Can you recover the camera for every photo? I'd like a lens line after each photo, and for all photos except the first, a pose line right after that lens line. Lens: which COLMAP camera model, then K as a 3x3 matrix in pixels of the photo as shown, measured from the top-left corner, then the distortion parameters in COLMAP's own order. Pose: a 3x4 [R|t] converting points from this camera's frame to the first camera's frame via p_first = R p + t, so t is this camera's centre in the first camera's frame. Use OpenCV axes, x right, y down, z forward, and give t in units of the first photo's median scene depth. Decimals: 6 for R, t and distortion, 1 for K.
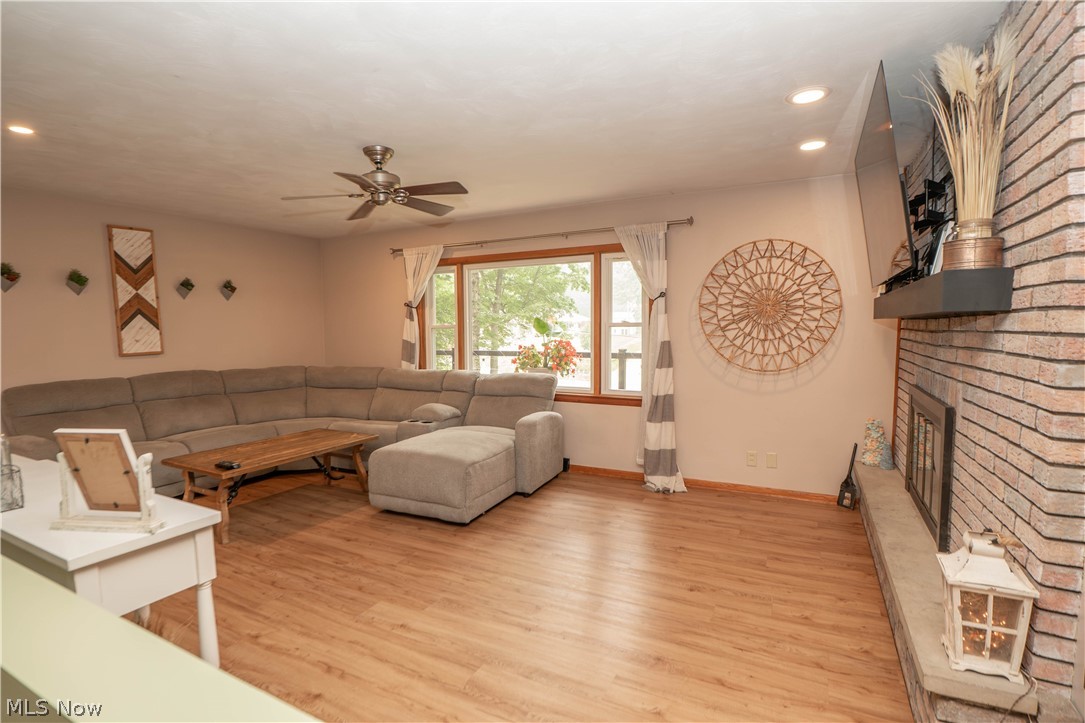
lens RADIAL K [[541.3, 0, 537.6], [0, 541.3, 344.9], [0, 0, 1]] dist [-0.020835, 0.000378]
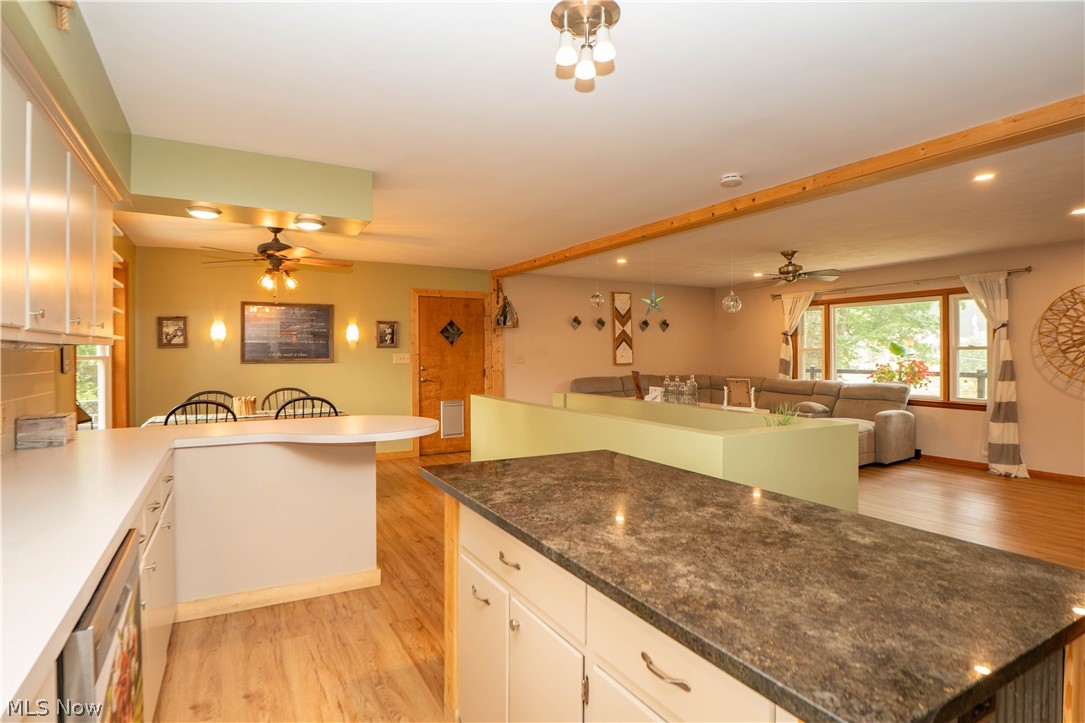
lens RADIAL K [[541.3, 0, 537.6], [0, 541.3, 344.9], [0, 0, 1]] dist [-0.020835, 0.000378]
pose [[0.834018, -0.000718, -0.551736, -0.000607], [-0.021861, 0.999171, -0.034347, 0.021938], [0.551303, 0.040708, 0.833311, -0.638300]]
